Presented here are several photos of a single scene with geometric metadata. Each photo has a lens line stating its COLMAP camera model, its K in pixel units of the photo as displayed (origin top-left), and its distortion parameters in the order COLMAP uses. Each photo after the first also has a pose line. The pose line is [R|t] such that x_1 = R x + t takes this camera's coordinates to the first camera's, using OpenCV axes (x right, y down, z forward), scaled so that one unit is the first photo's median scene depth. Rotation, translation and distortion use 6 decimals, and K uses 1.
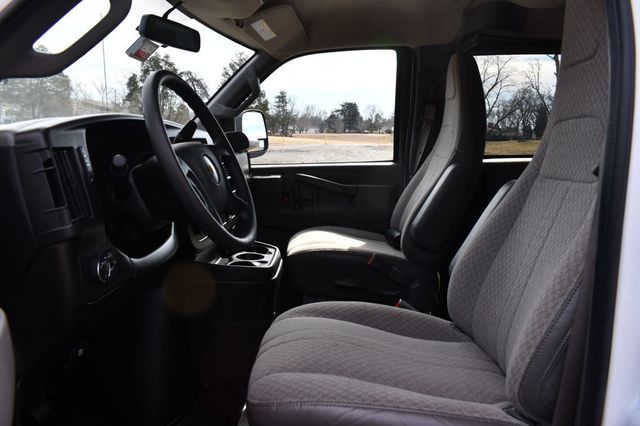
lens RADIAL K [[496.2, 0, 320.0], [0, 496.2, 213.0], [0, 0, 1]] dist [-0.083979, 0.000842]
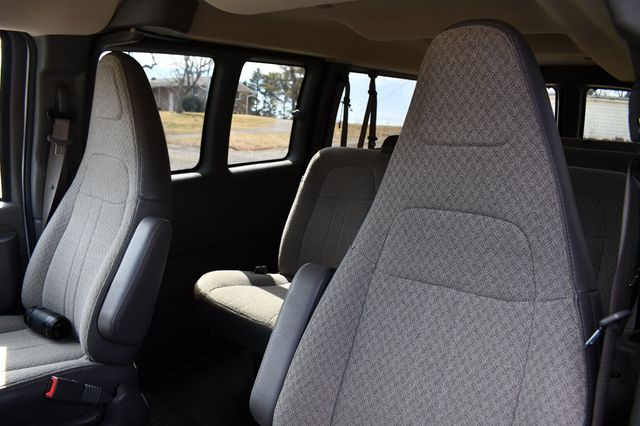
lens RADIAL K [[496.2, 0, 320.0], [0, 496.2, 213.0], [0, 0, 1]] dist [-0.083979, 0.000842]
pose [[0.608511, -0.149086, 0.779415, -0.118524], [0.094101, 0.988820, 0.115674, -0.149128], [-0.787946, 0.002955, 0.615737, 0.324953]]
